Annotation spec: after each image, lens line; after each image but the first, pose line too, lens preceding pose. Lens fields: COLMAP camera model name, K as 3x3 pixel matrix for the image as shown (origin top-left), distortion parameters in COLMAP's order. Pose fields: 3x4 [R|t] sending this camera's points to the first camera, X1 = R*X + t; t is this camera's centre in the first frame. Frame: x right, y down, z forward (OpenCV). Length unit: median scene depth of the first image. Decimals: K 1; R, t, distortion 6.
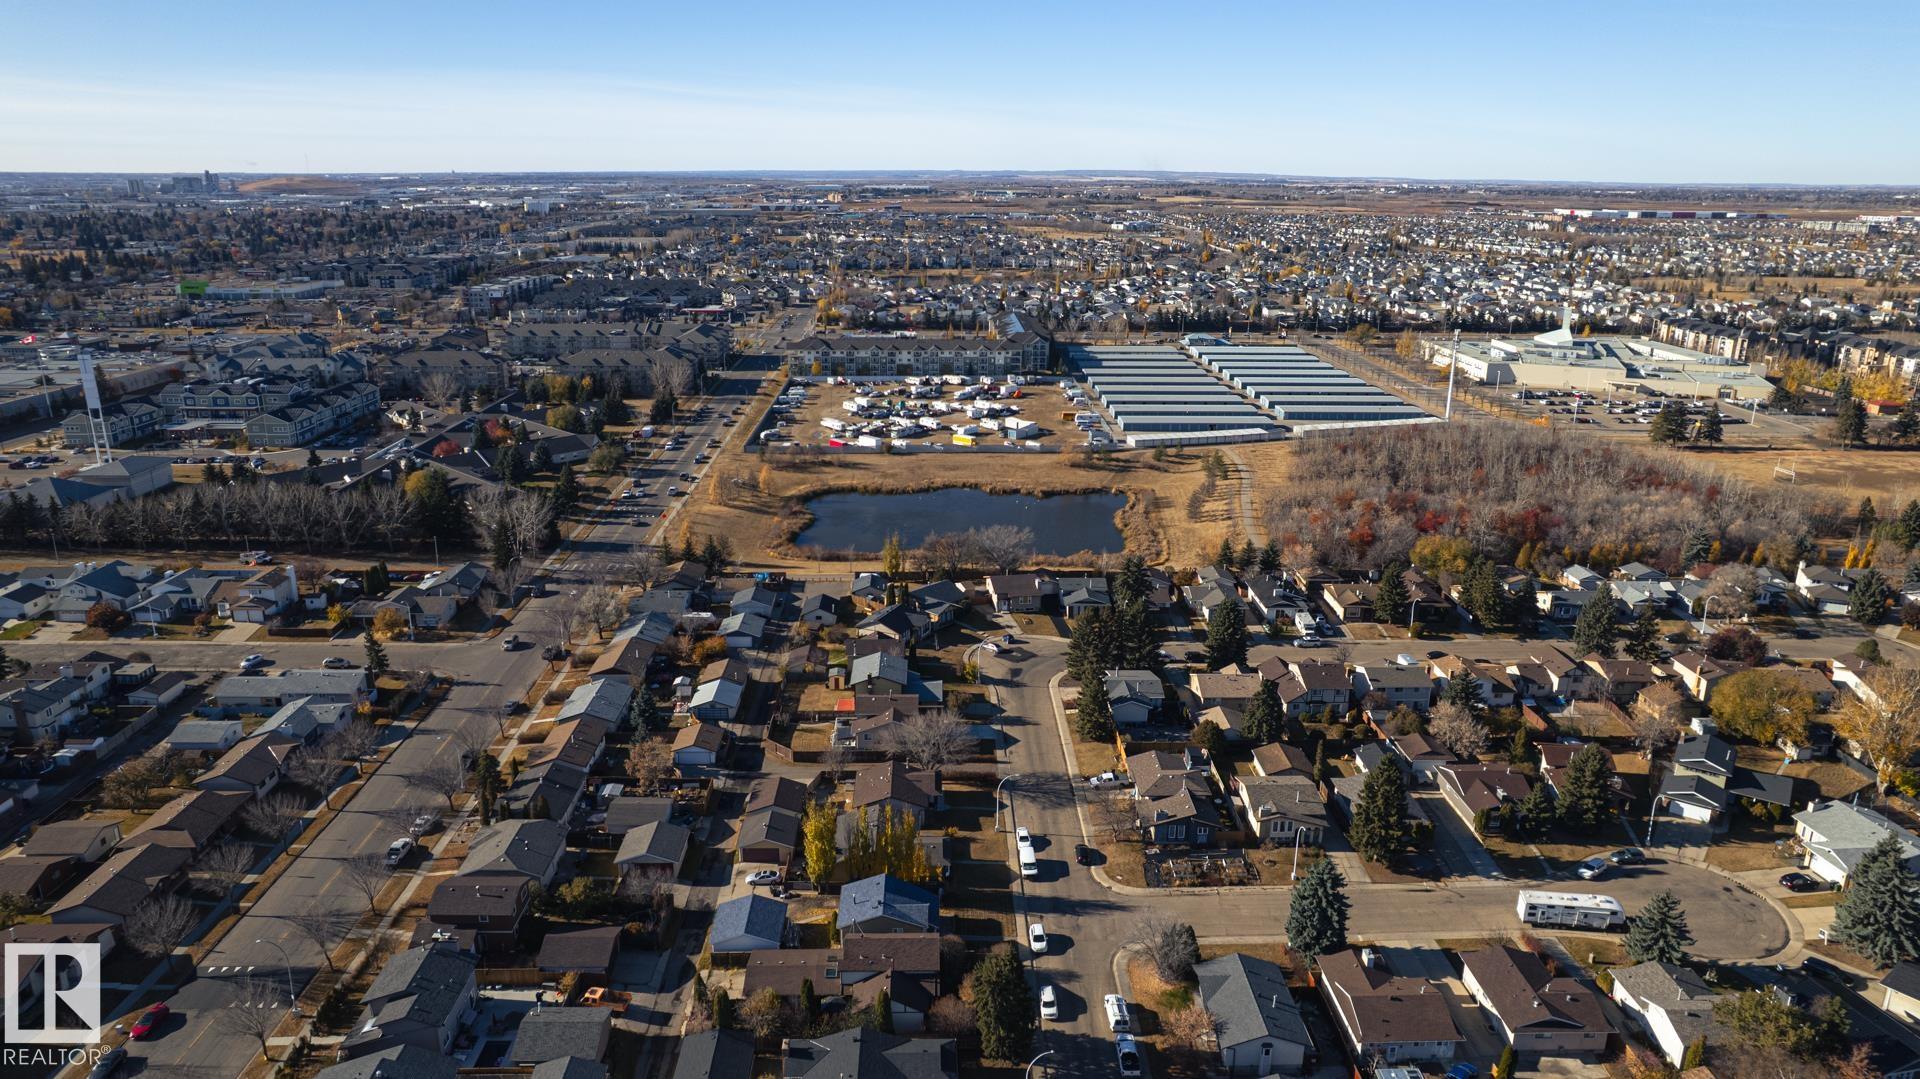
lens RADIAL K [[1231.4, 0, 960.4], [0, 1231.4, 532.8], [0, 0, 1]] dist [-0.076049, 0.061145]
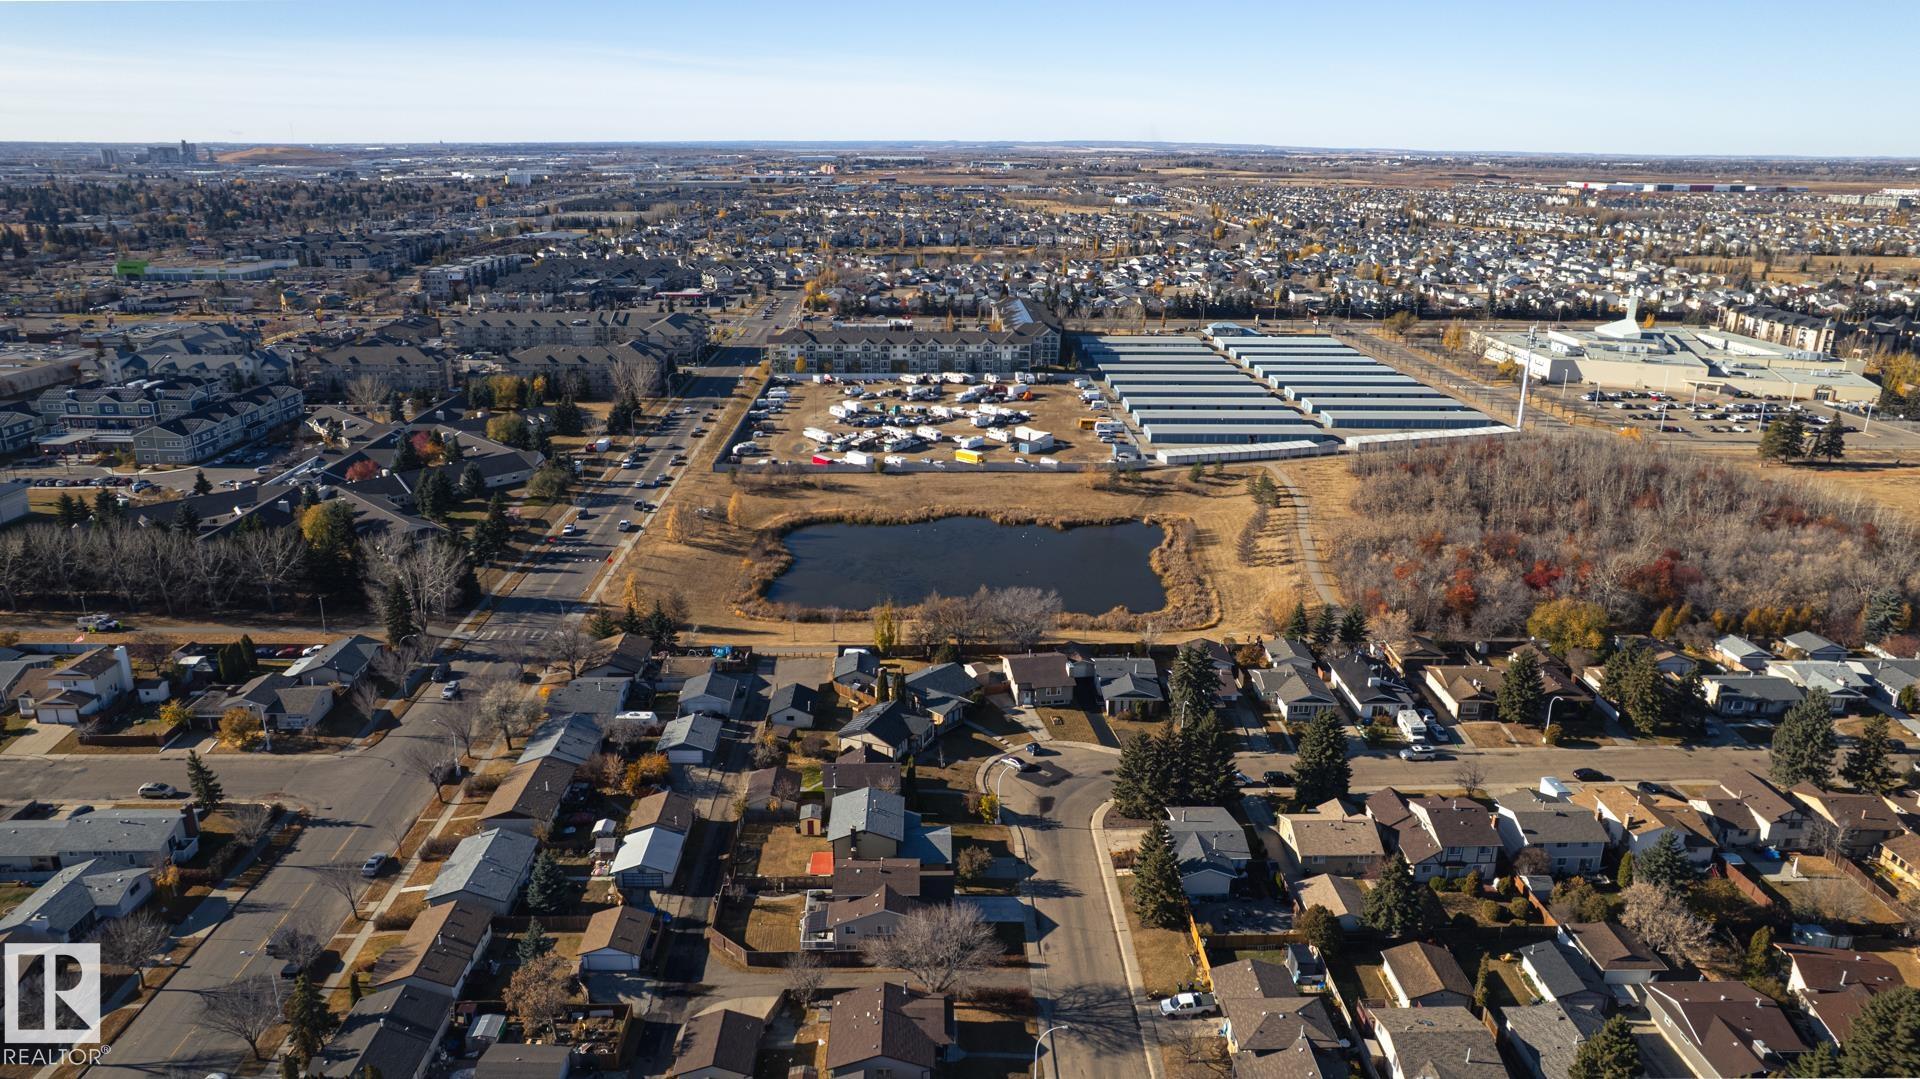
lens RADIAL K [[1239.9, 0, 960.0], [0, 1239.9, 539.5], [0, 0, 1]] dist [-0.079969, 0.069617]
pose [[0.999994, 0.000033, 0.003447, -0.004853], [-0.000120, 0.999682, 0.025233, -0.030722], [-0.003445, -0.025234, 0.999676, 0.103824]]
